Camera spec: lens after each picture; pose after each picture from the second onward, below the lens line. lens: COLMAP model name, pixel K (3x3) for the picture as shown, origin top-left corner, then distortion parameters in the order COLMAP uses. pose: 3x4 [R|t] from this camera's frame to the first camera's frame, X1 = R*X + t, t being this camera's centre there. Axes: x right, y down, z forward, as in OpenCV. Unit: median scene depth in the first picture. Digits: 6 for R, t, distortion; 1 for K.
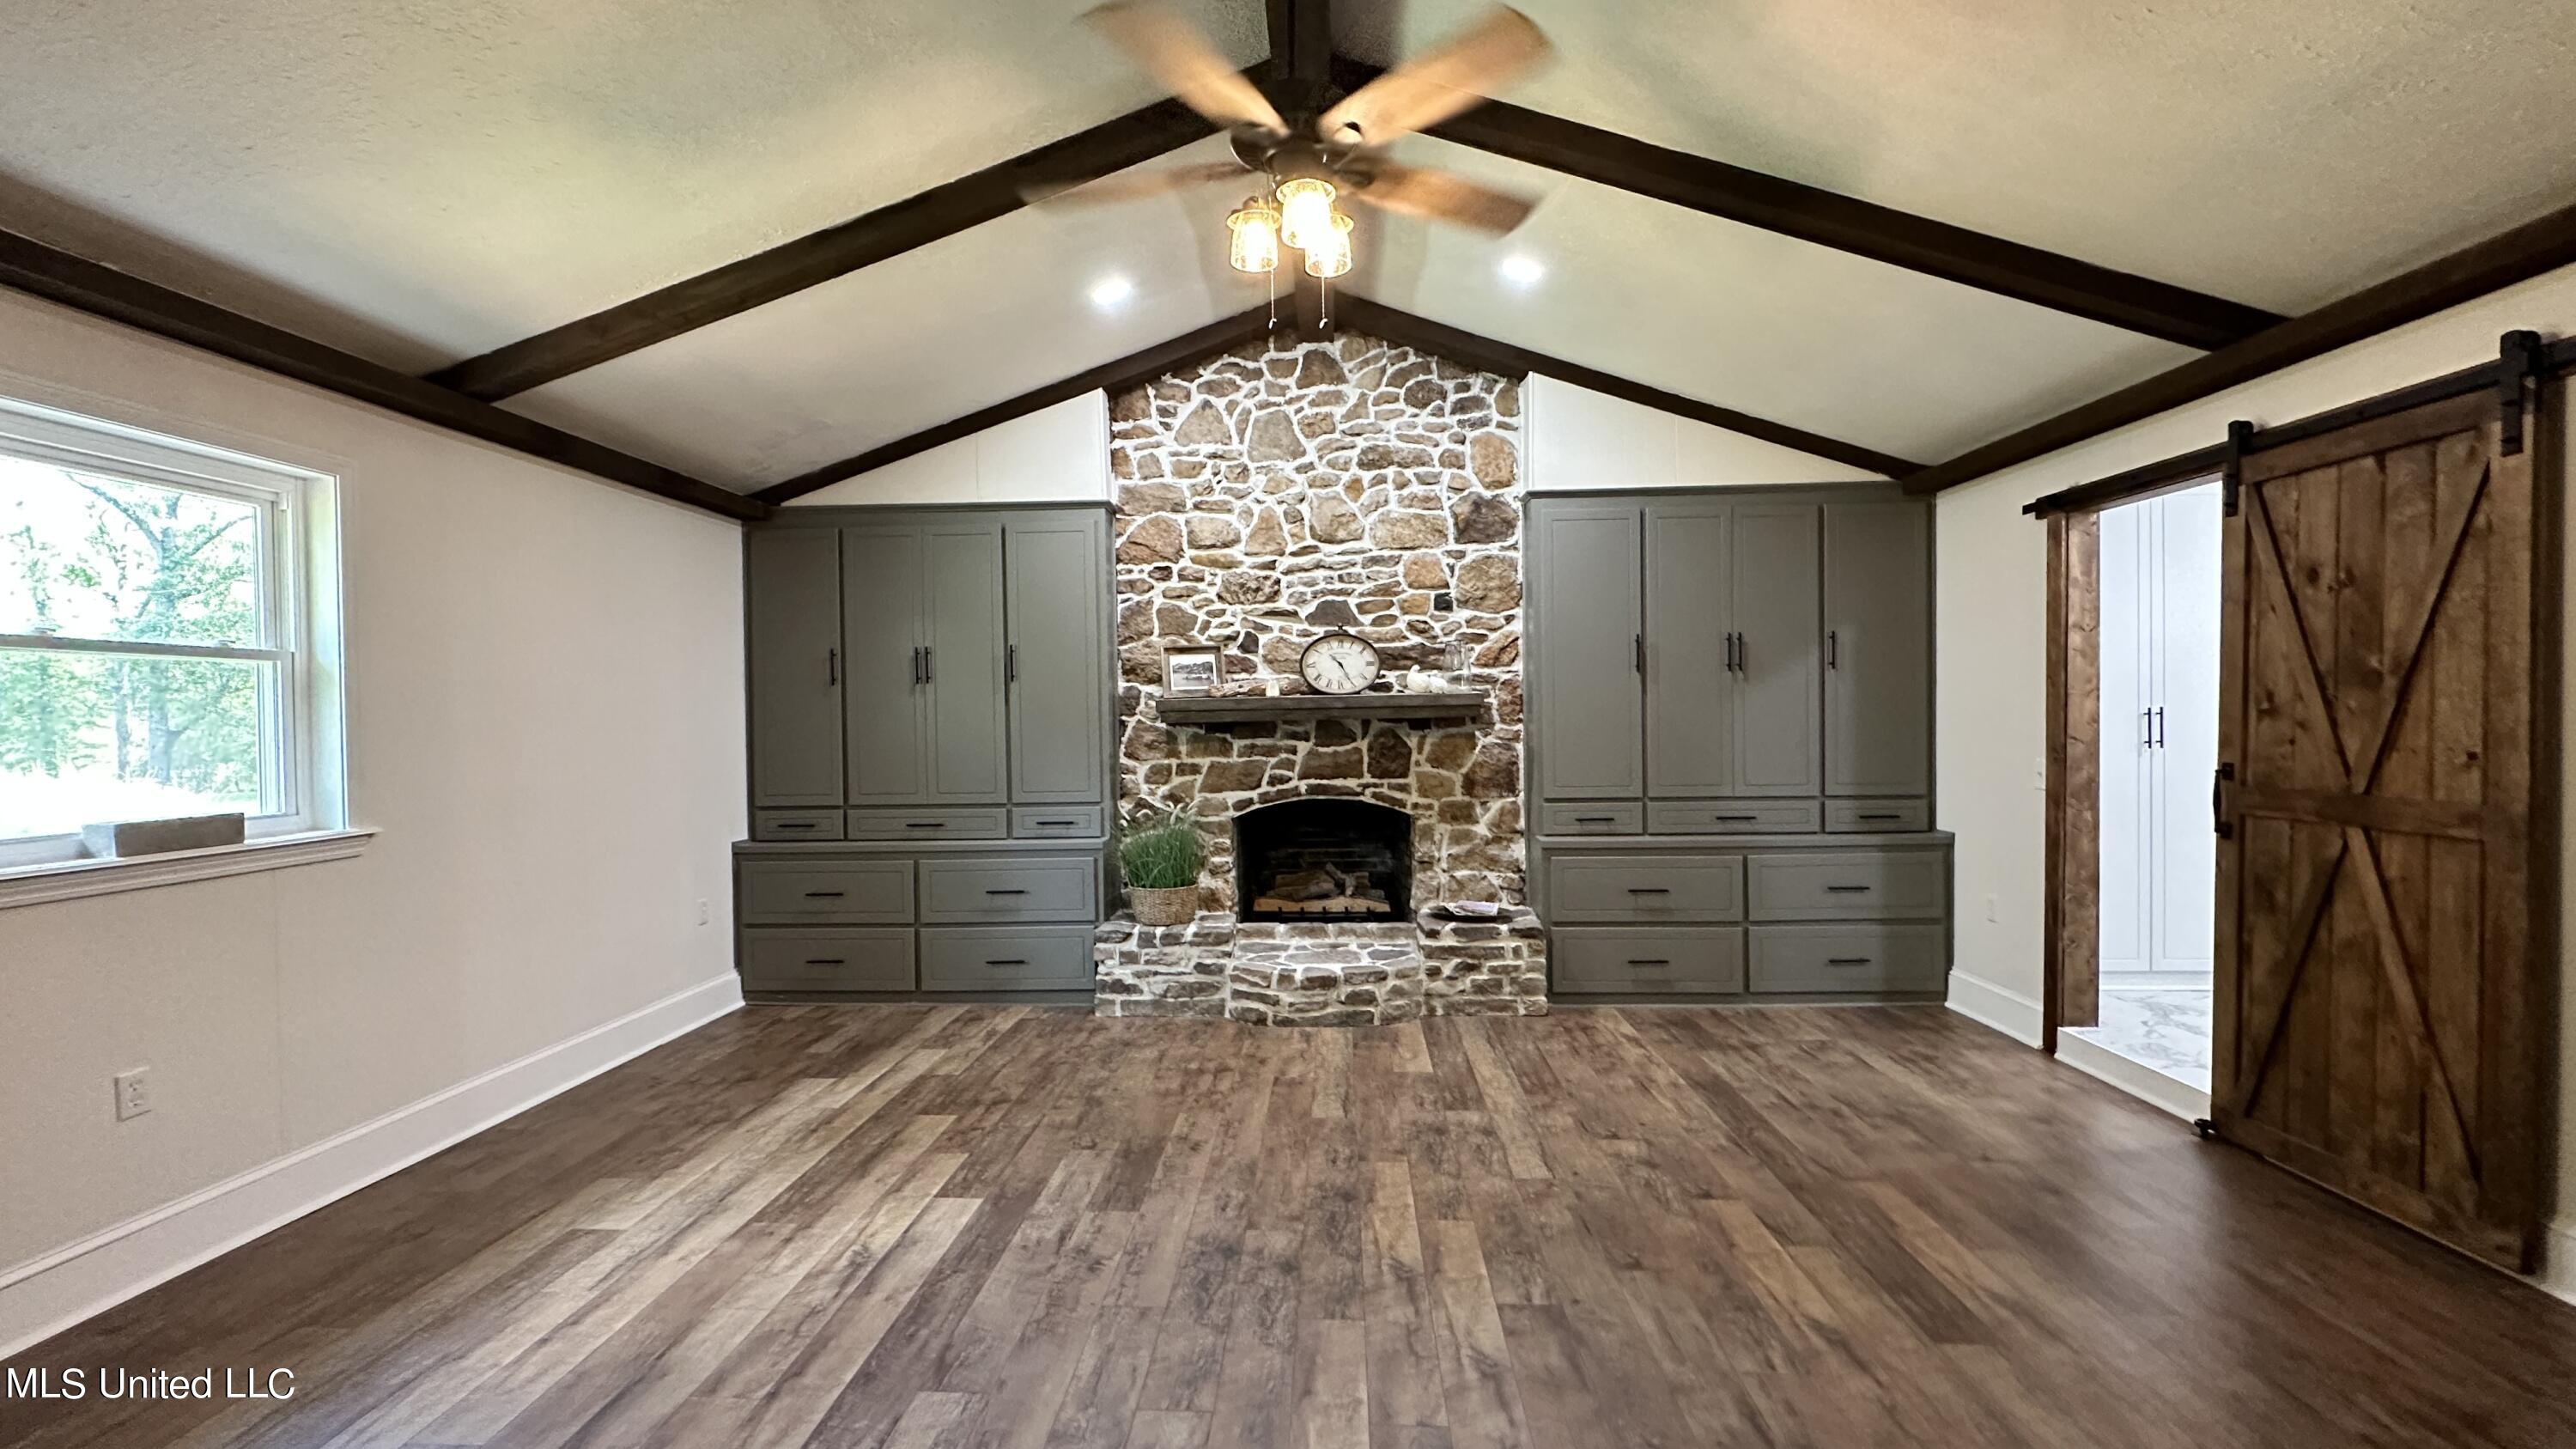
lens RADIAL K [[1016.9, 0, 1289.5], [0, 1016.9, 730.6], [0, 0, 1]] dist [-0.000486, 0.000188]
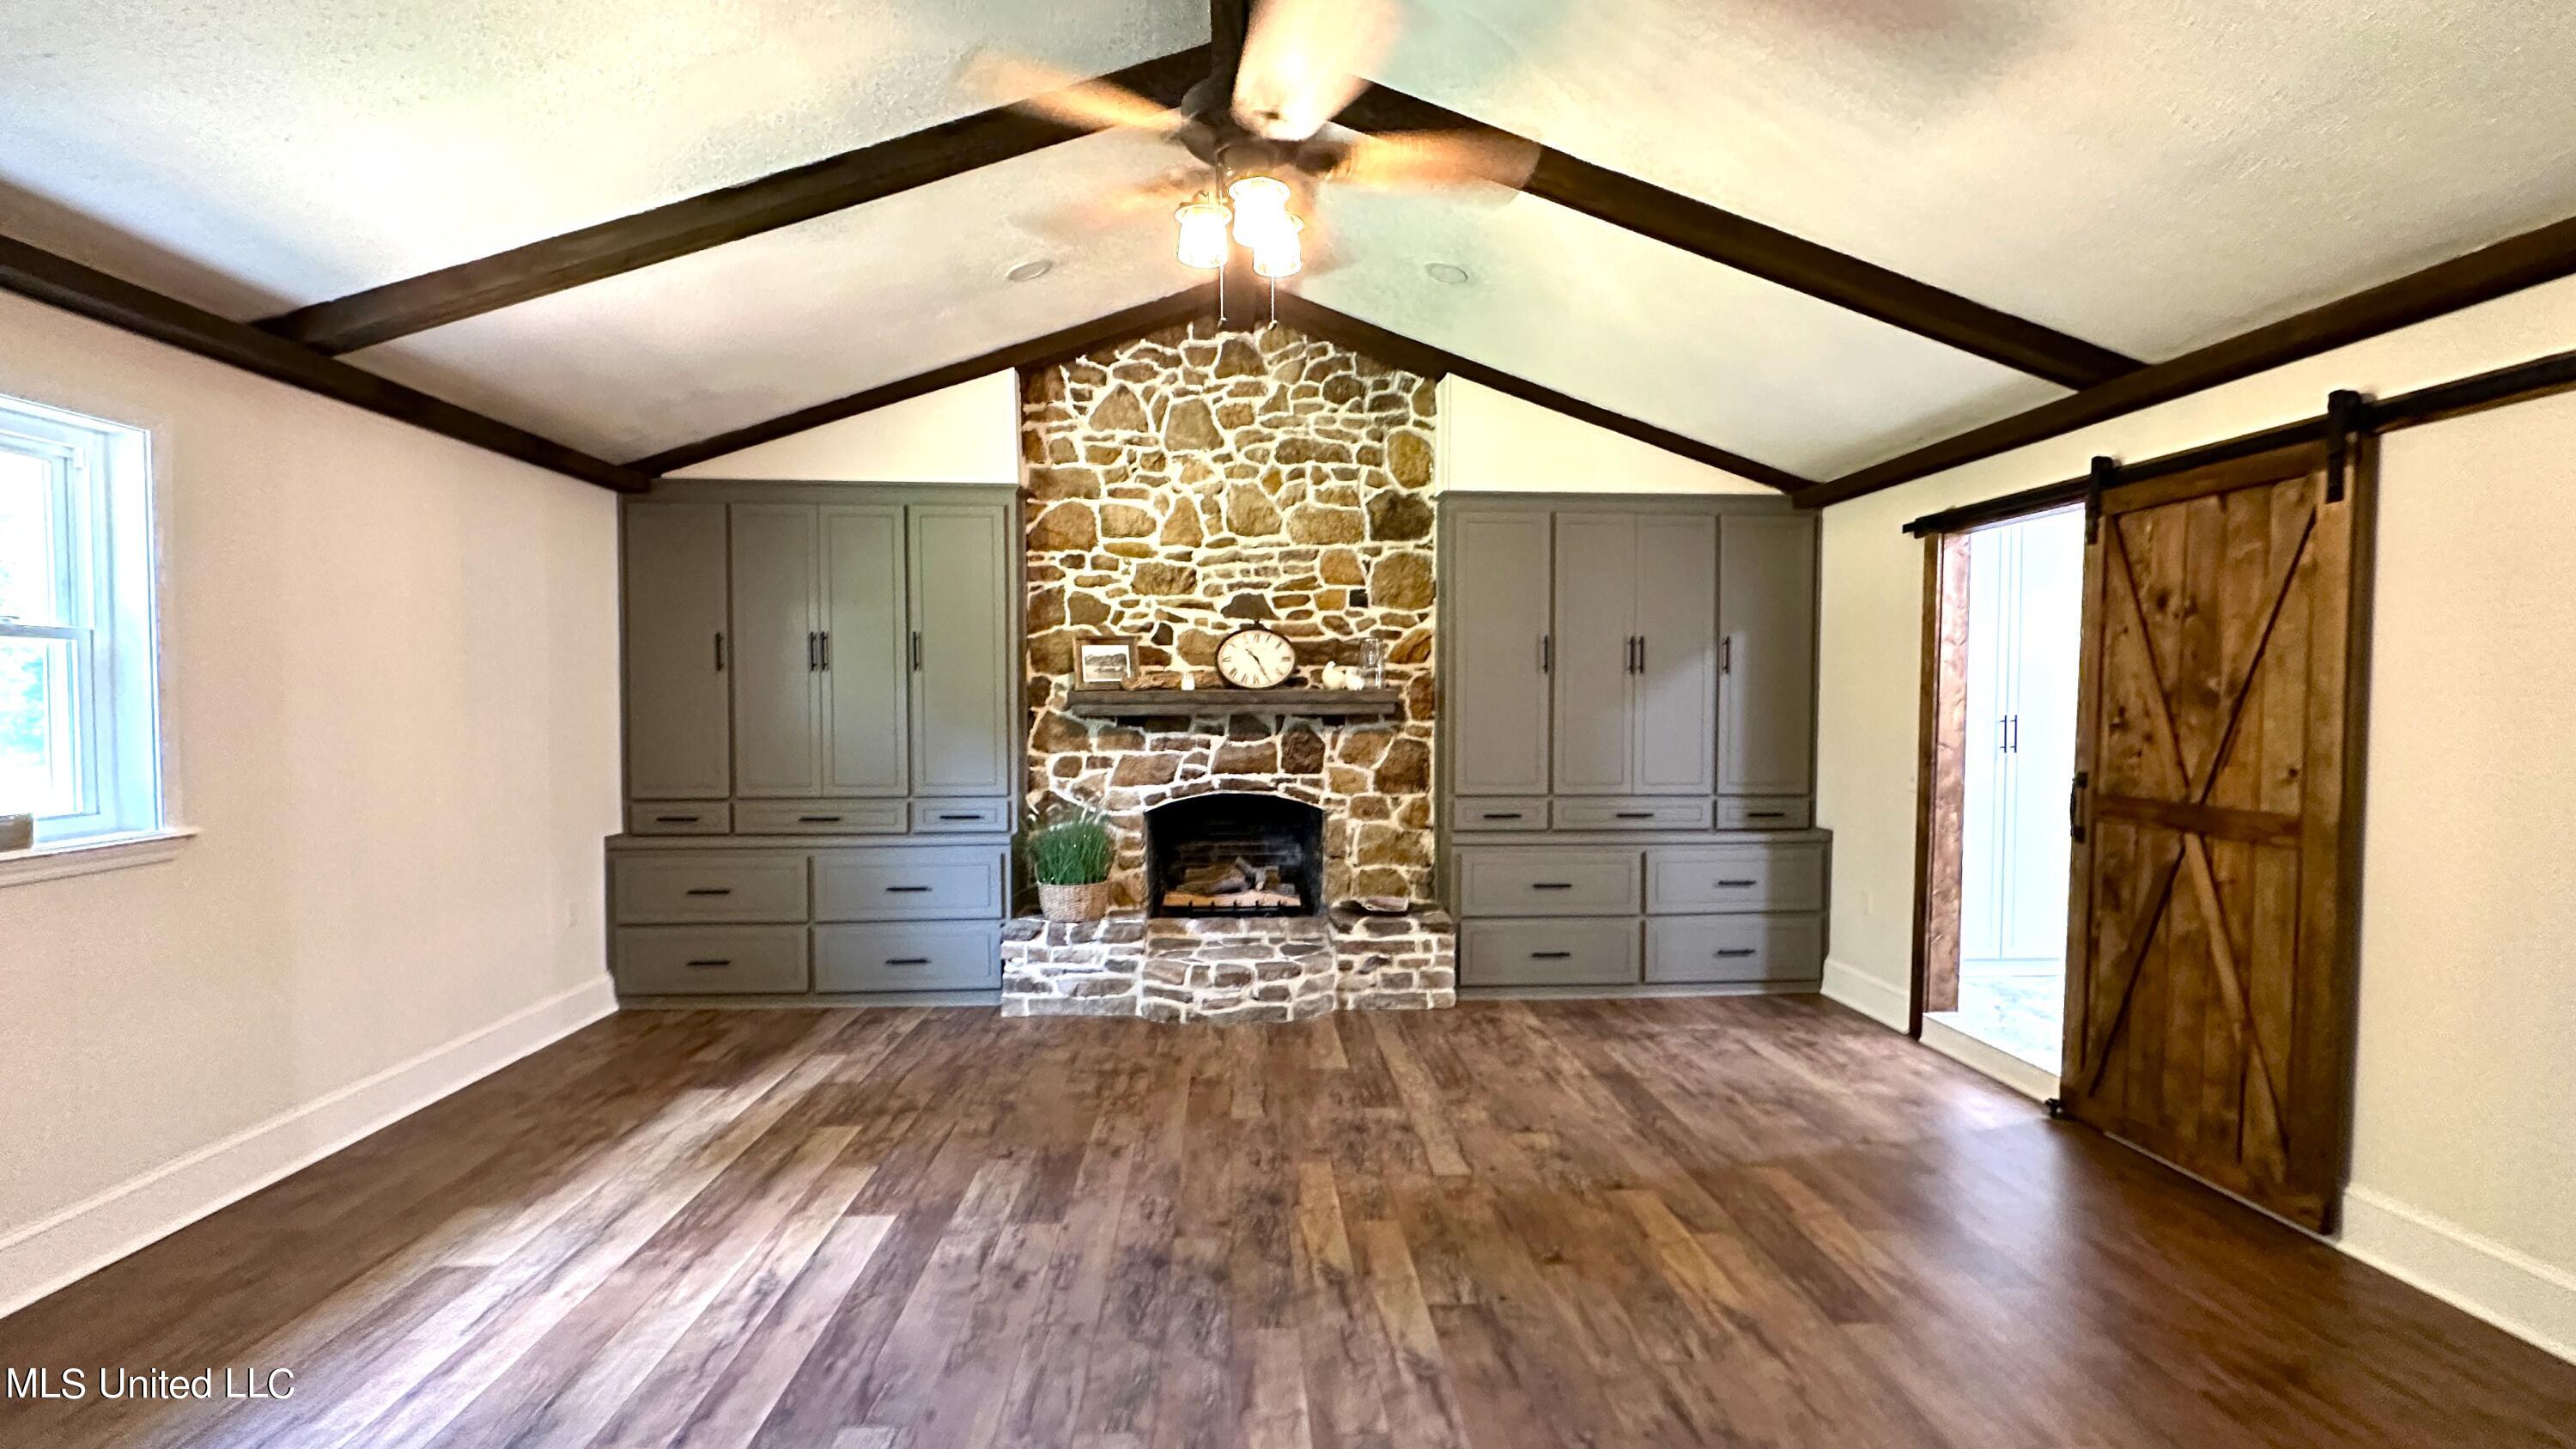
lens RADIAL K [[1016.9, 0, 1289.5], [0, 1016.9, 730.6], [0, 0, 1]] dist [-0.000486, 0.000188]
pose [[0.994225, 0.013031, 0.106519, -0.024415], [-0.014757, 0.999772, 0.015429, -0.011406], [-0.106294, -0.016911, 0.994191, 0.007041]]
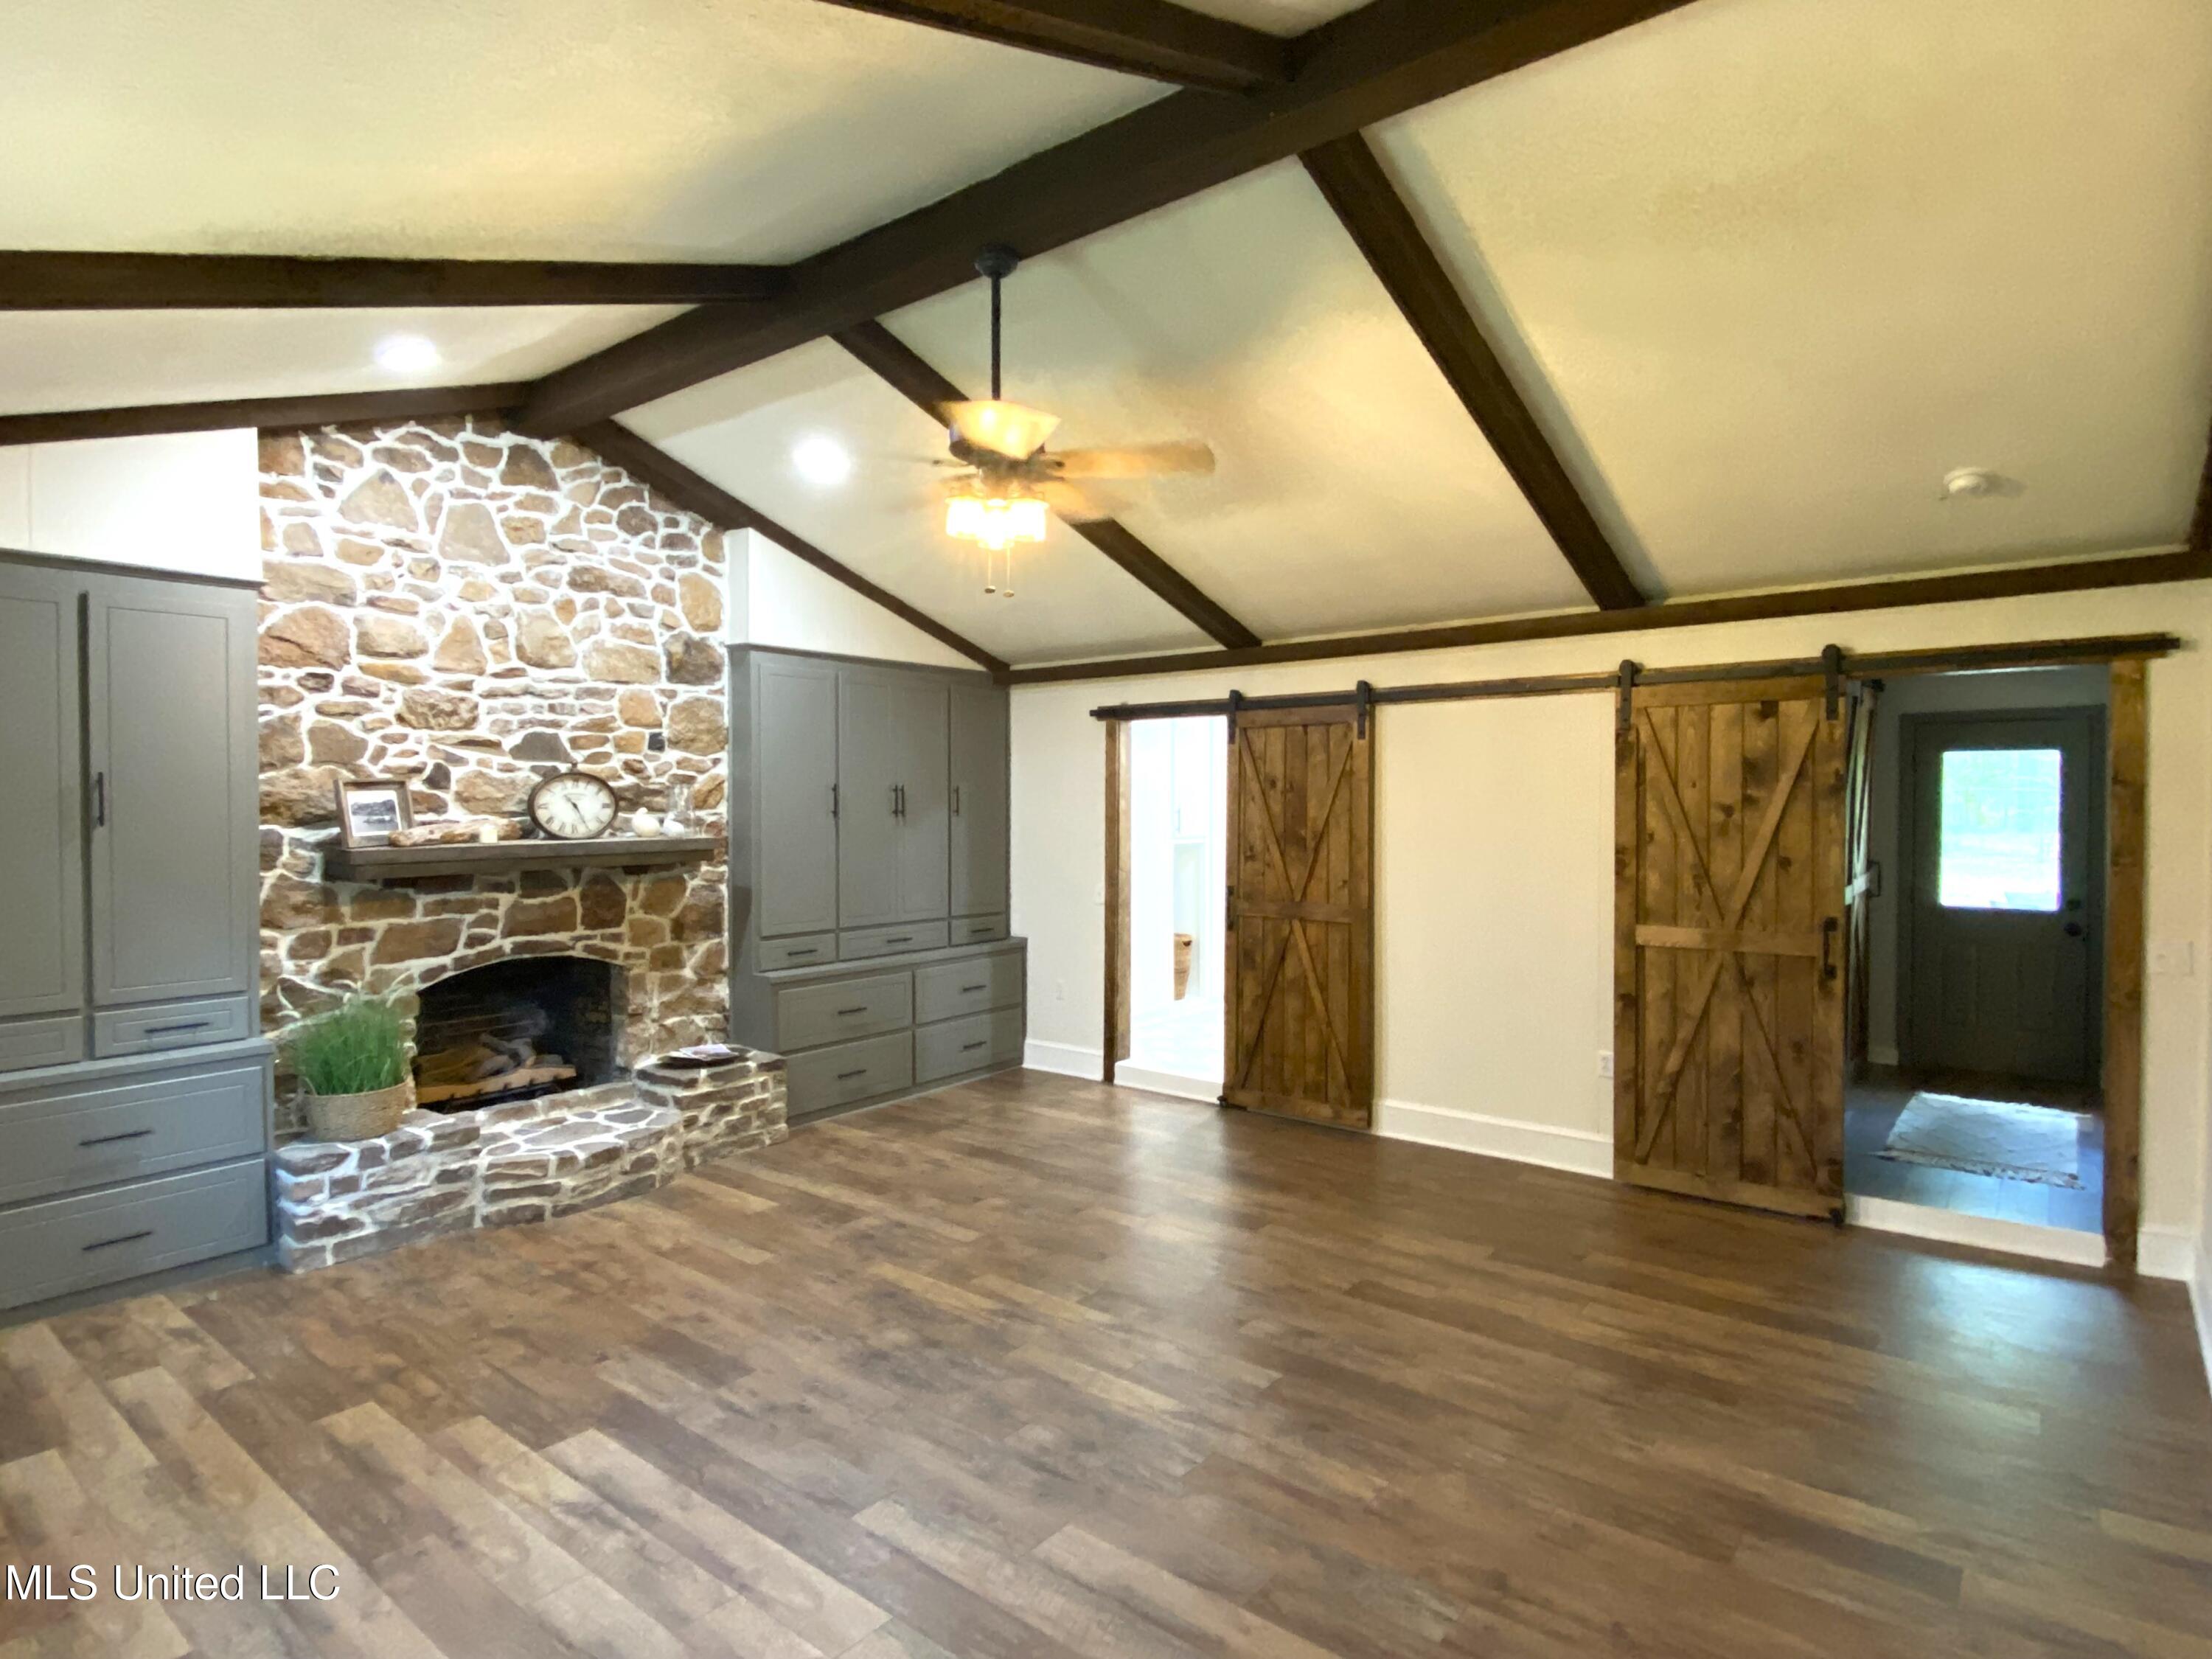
lens RADIAL K [[1156.9, 0, 1105.9], [0, 1156.9, 825.3], [0, 0, 1]] dist [0.036673, -0.046587]
pose [[0.588431, -0.001527, 0.808546, -0.539032], [0.005593, 0.999982, -0.002182, -0.046376], [-0.808528, 0.005807, 0.588429, 0.007386]]
